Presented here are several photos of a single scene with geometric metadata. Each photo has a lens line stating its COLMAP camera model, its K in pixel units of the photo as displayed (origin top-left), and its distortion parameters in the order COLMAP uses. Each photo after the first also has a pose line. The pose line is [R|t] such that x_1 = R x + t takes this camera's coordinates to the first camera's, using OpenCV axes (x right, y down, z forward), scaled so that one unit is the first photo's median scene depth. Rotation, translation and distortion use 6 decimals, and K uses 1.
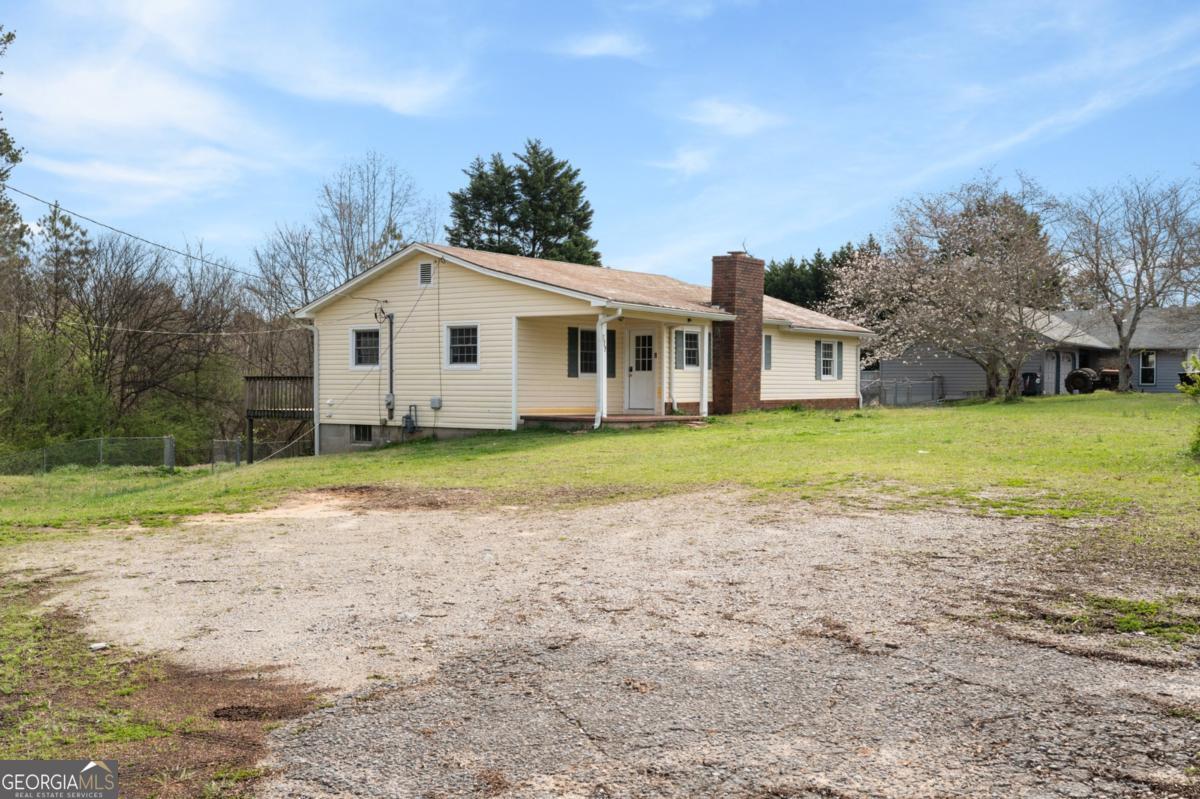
lens RADIAL K [[1185.9, 0, 600.0], [0, 1185.9, 399.5], [0, 0, 1]] dist [0.022293, -0.016119]
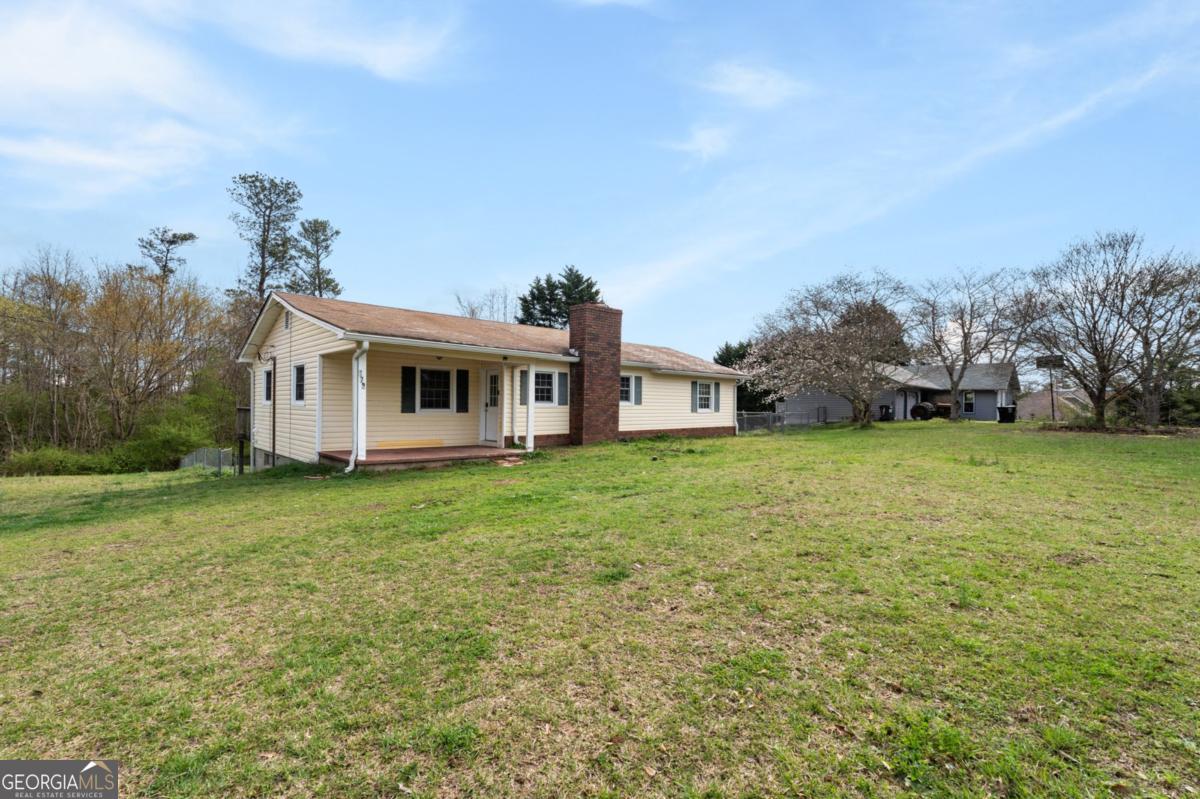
lens RADIAL K [[524.8, 0, 600.0], [0, 524.8, 399.5], [0, 0, 1]] dist [0.002686, 0.000252]
pose [[0.986175, 0.005746, -0.165609, 0.232757], [-0.009701, 0.999686, -0.023083, -0.021905], [0.165425, 0.024371, 0.985921, 0.572595]]
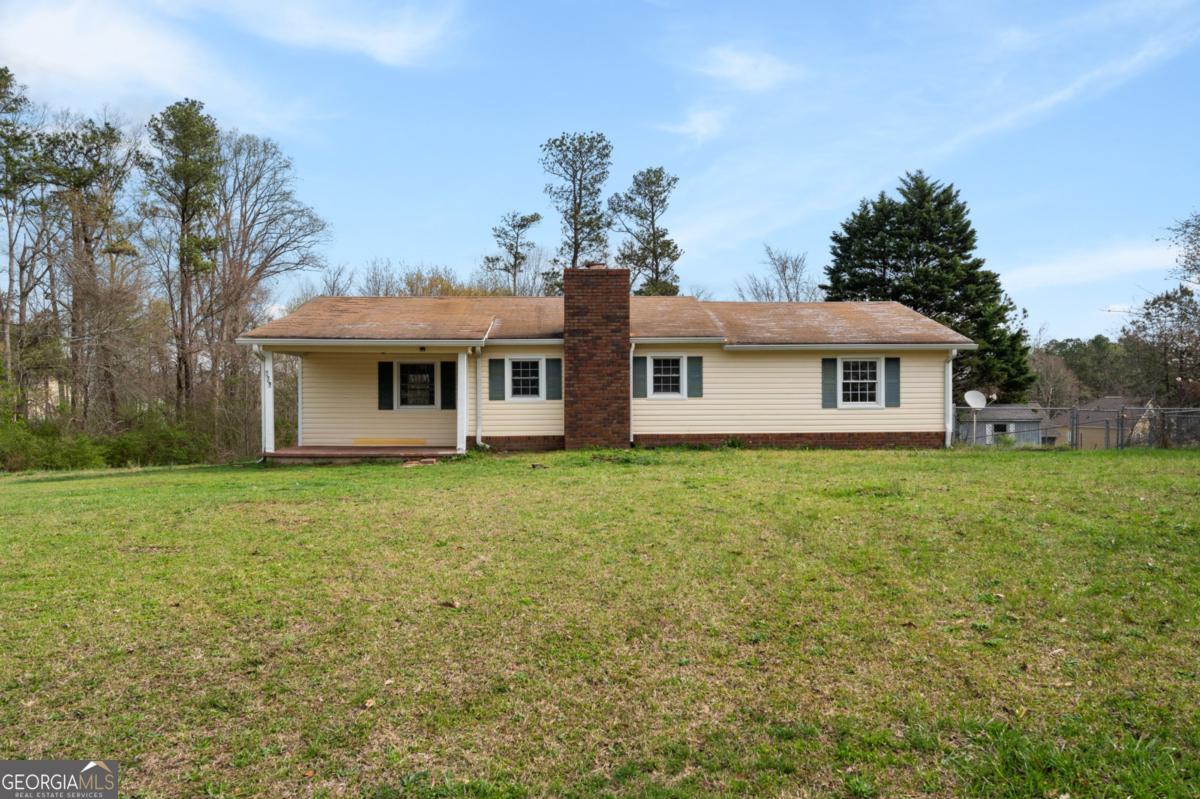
lens RADIAL K [[796.9, 0, 600.0], [0, 796.9, 399.5], [0, 0, 1]] dist [0.002801, 0.001411]
pose [[0.639499, -0.004543, -0.768778, 0.647737], [-0.003196, 0.999958, -0.008567, -0.022656], [0.768785, 0.007935, 0.639458, 0.714239]]
